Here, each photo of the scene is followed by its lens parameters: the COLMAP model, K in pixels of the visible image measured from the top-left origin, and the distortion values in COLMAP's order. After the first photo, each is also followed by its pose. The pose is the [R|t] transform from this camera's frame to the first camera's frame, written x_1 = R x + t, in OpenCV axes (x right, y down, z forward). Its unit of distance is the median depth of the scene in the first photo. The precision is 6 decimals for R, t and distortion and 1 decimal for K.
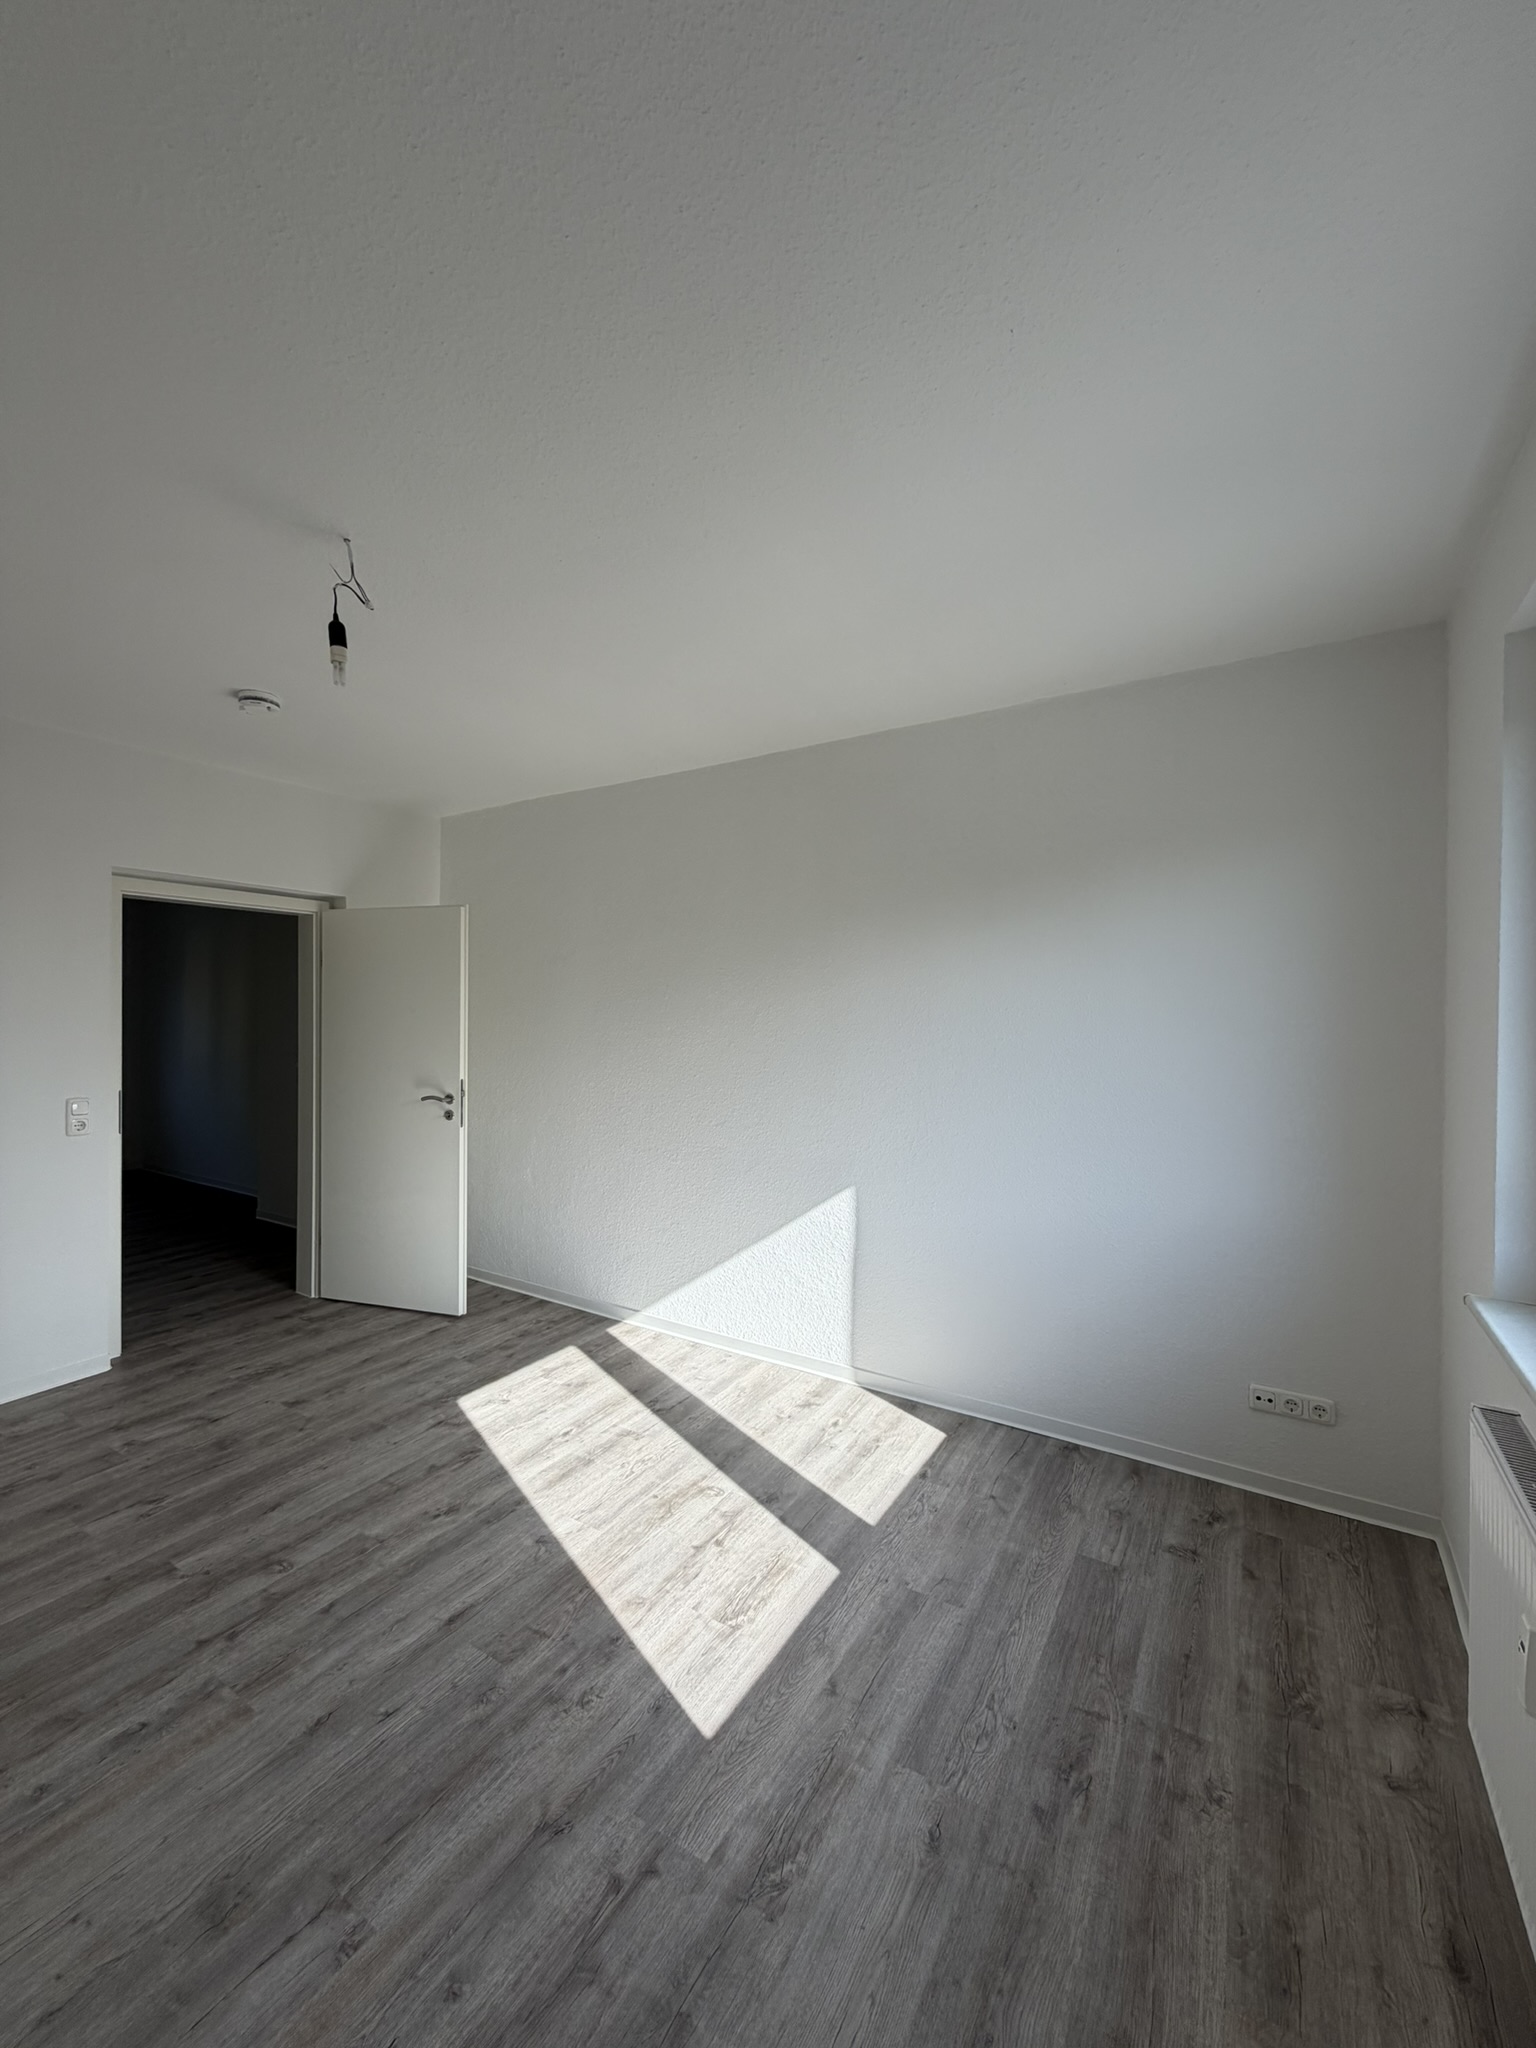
lens RADIAL K [[812.7, 0, 764.2], [0, 812.7, 1017.3], [0, 0, 1]] dist [-0.000004, 0.000140]
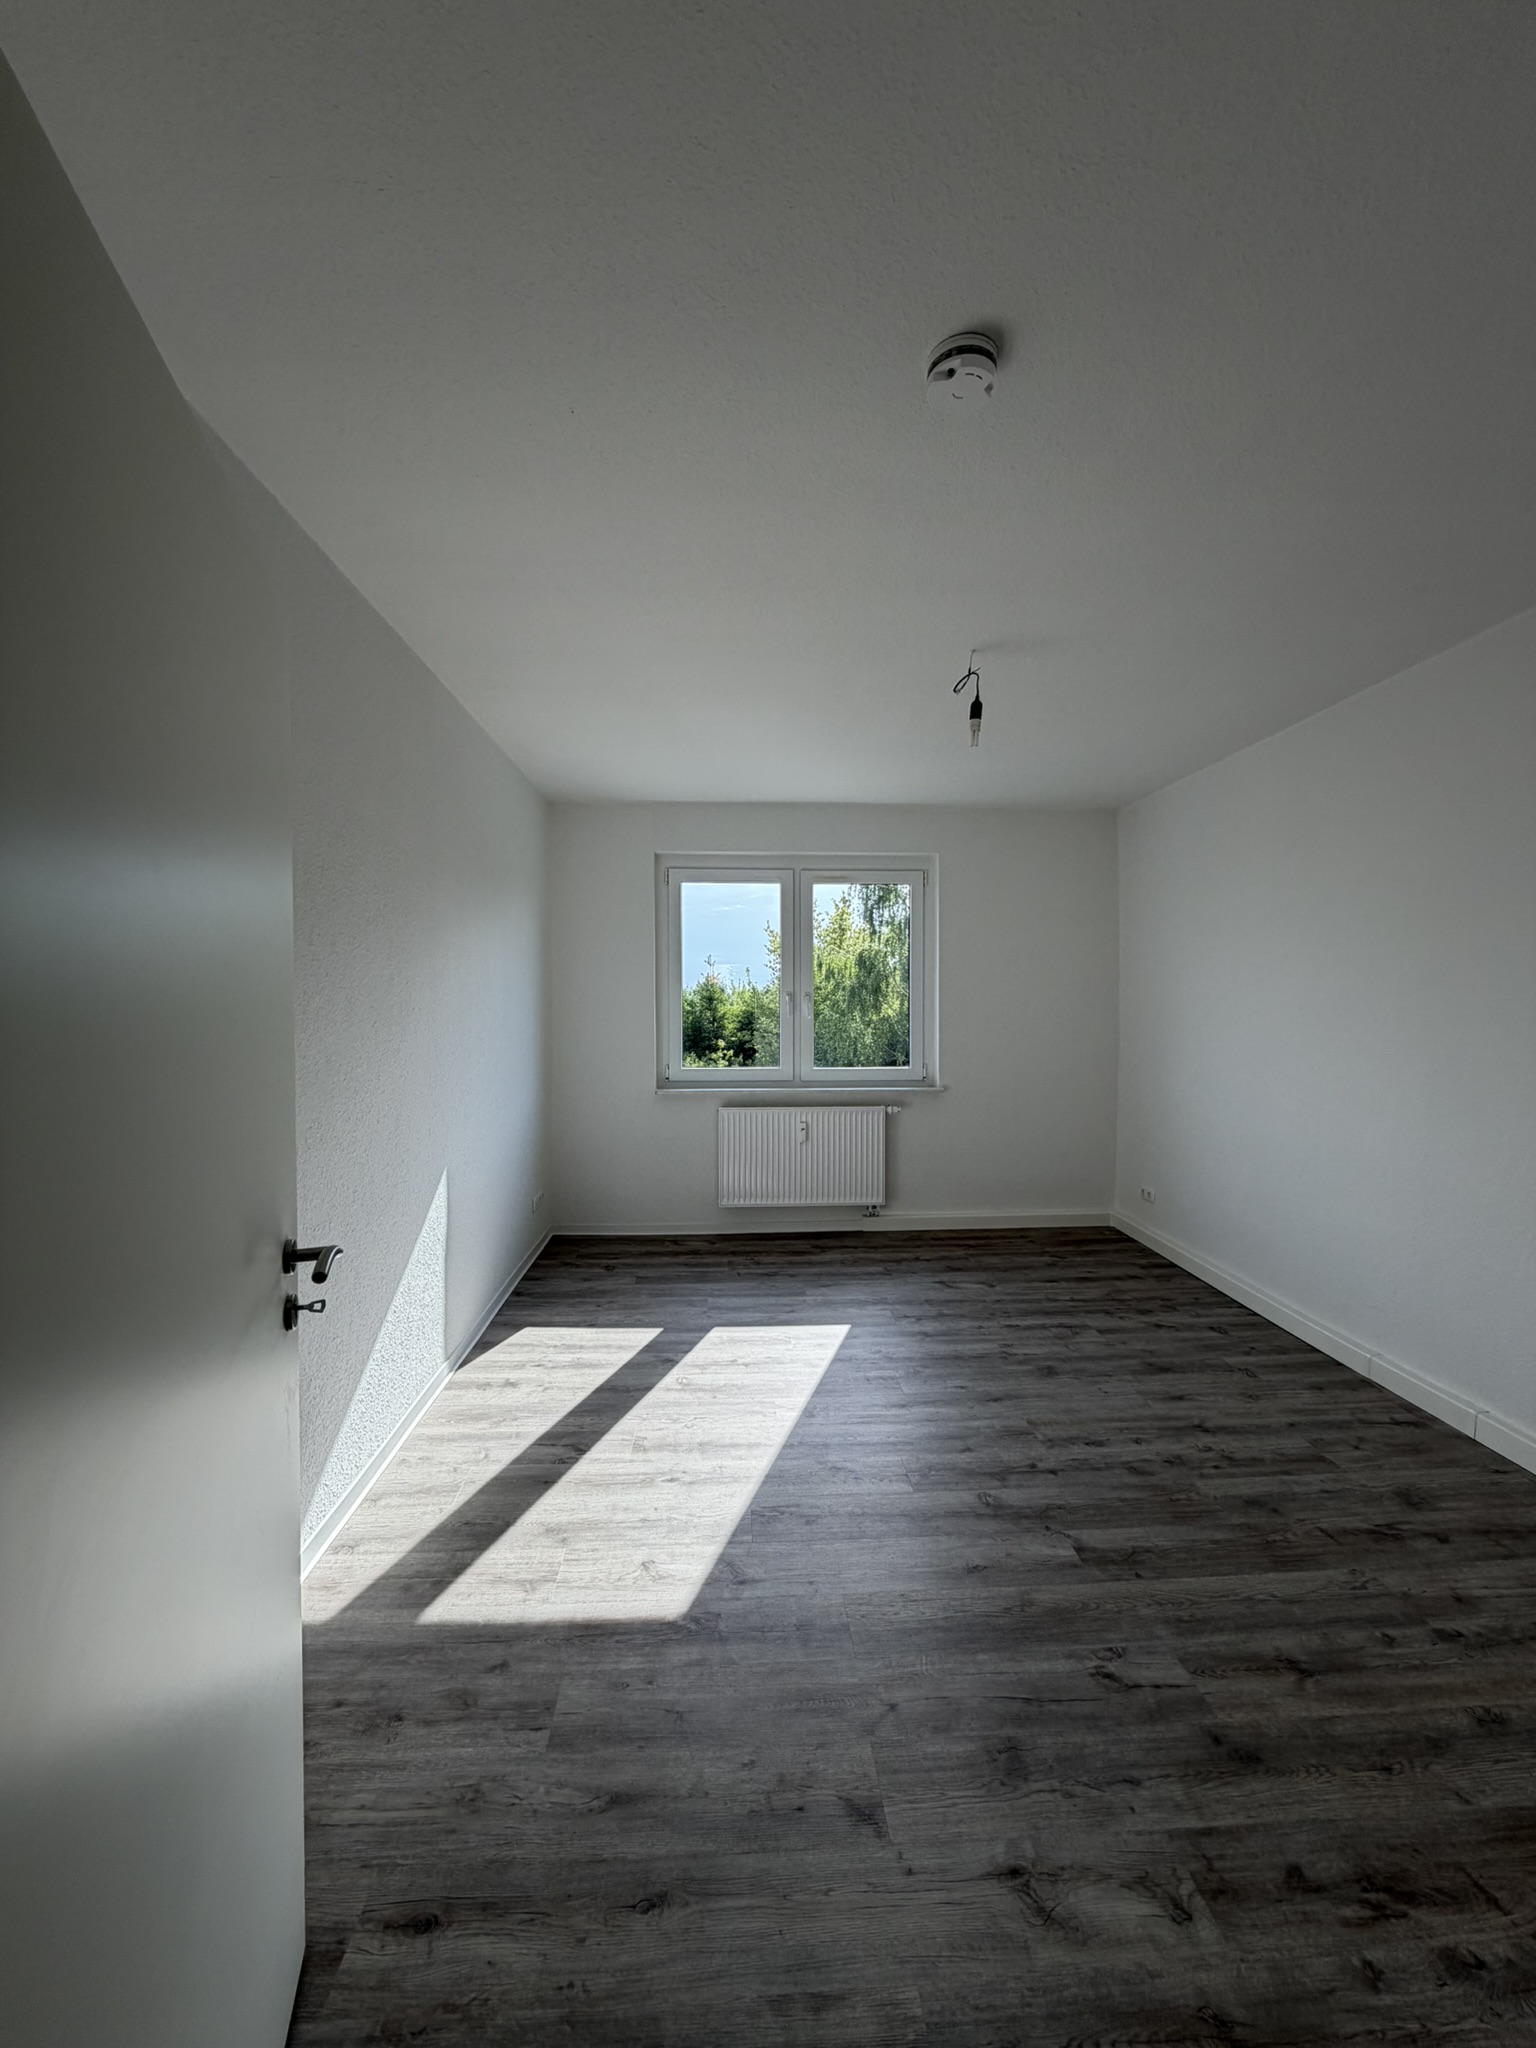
lens RADIAL K [[812.7, 0, 764.2], [0, 812.7, 1017.3], [0, 0, 1]] dist [-0.000004, 0.000140]
pose [[-0.572152, -0.023030, 0.819824, -1.053959], [0.000812, 0.999589, 0.028646, 0.011095], [-0.820147, 0.017055, -0.571899, 1.506548]]
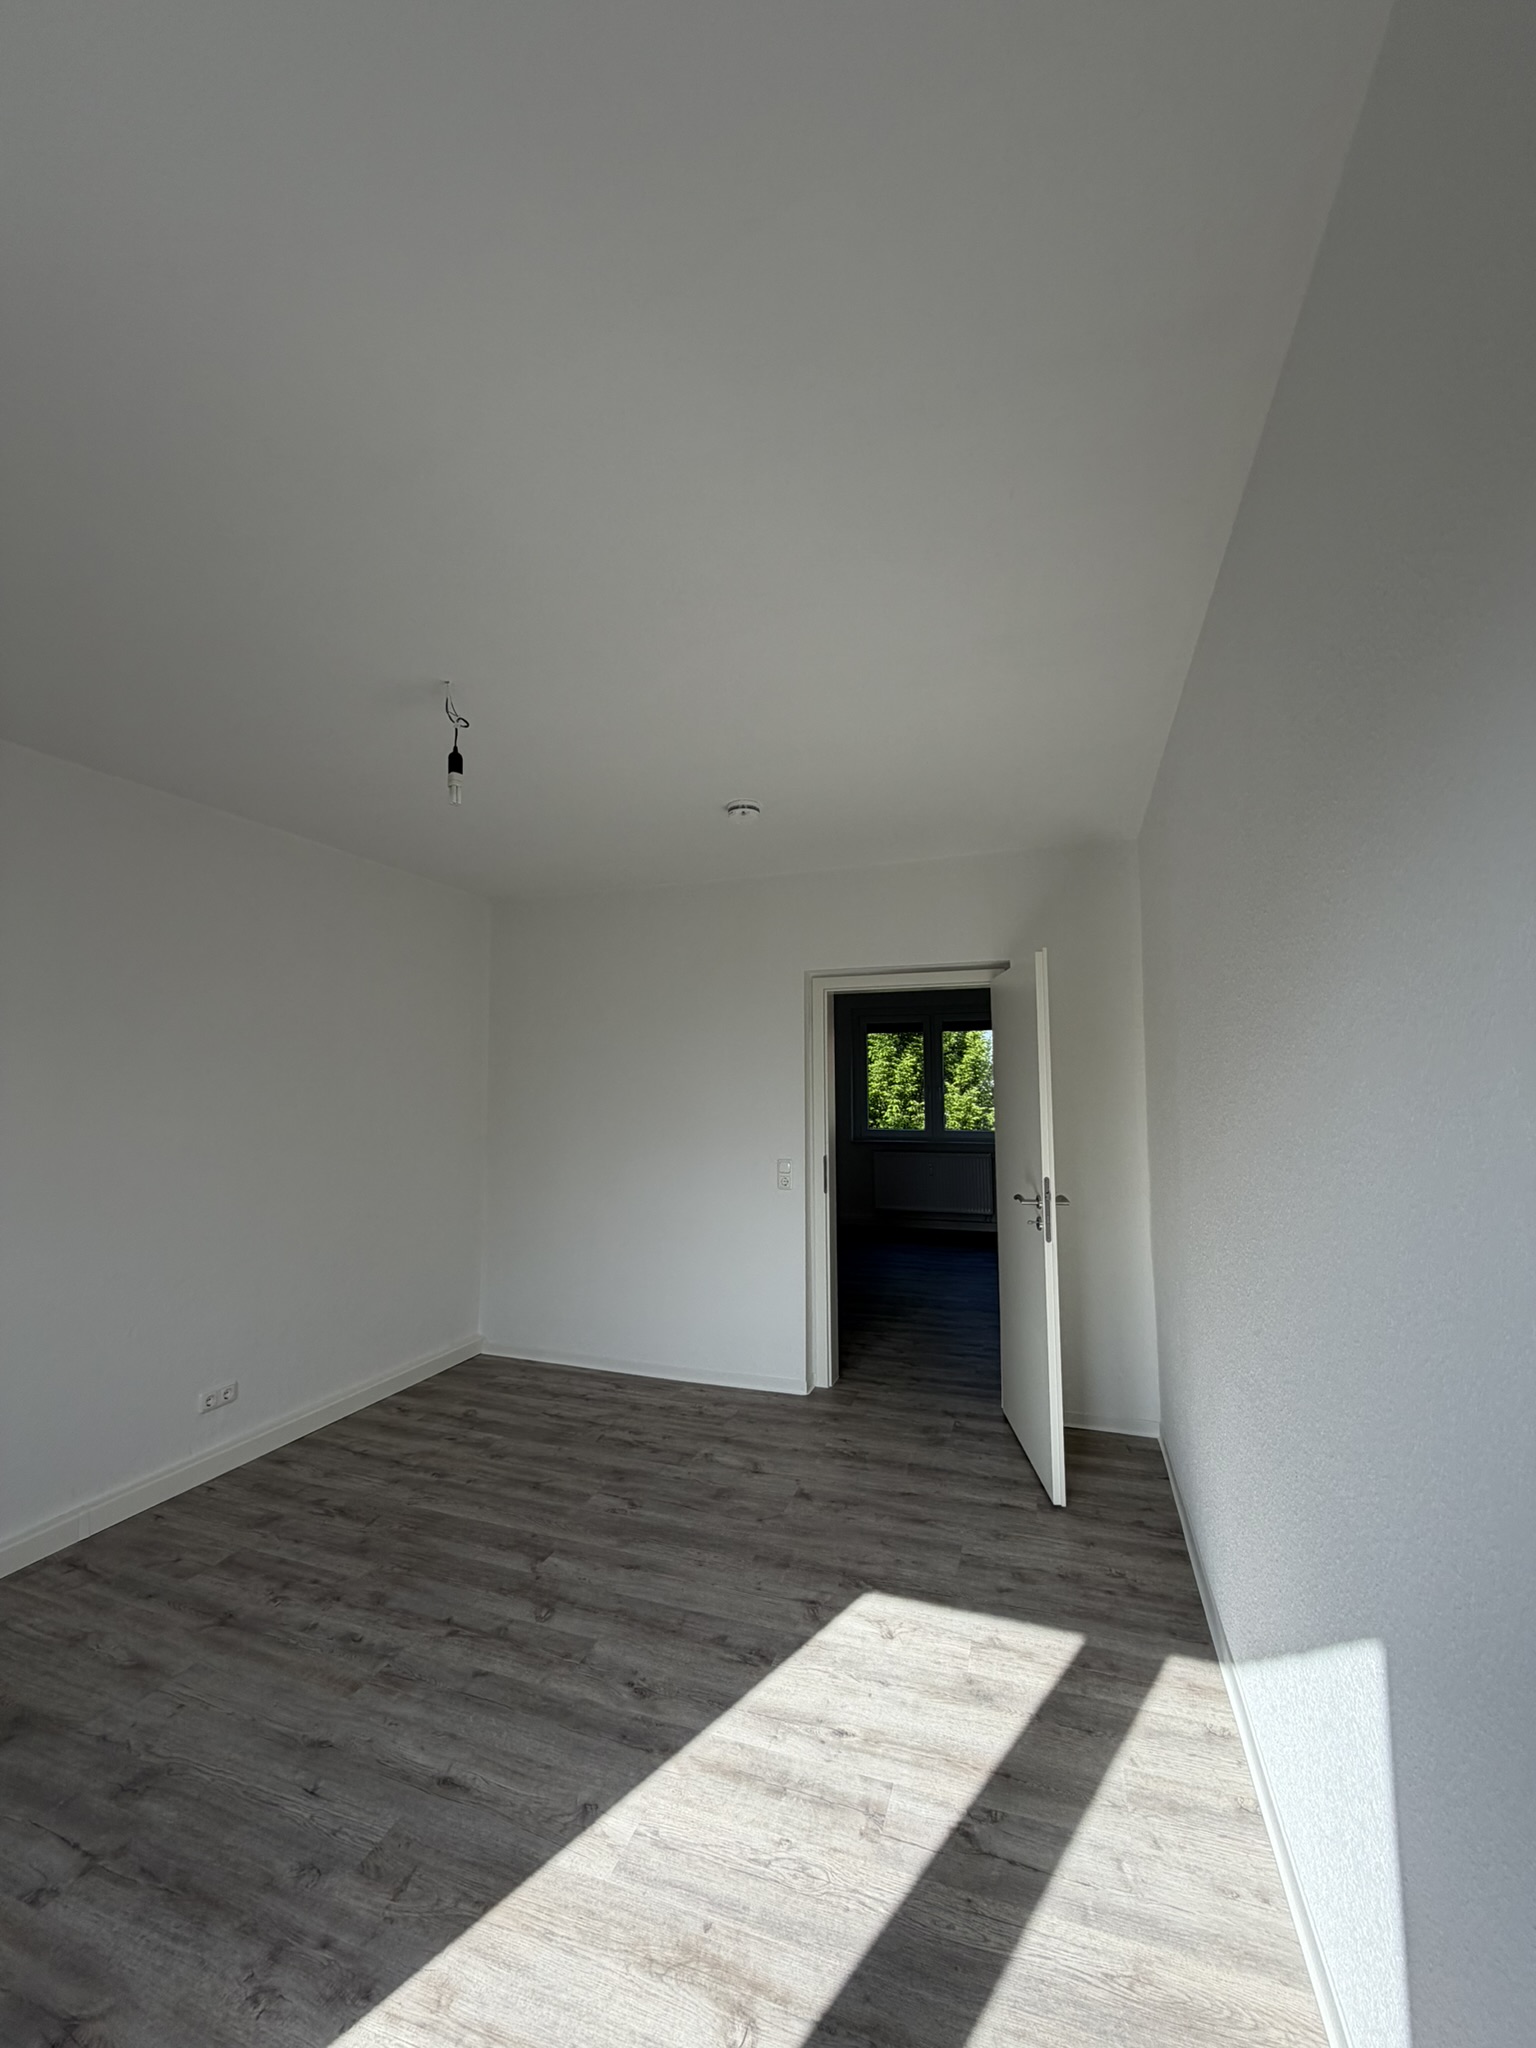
lens RADIAL K [[812.7, 0, 764.2], [0, 812.7, 1017.3], [0, 0, 1]] dist [-0.000004, 0.000140]
pose [[0.214225, -0.088490, -0.972768, 0.469702], [0.000616, 0.995900, -0.090459, -0.006106], [0.976784, 0.018779, 0.213401, 0.851440]]
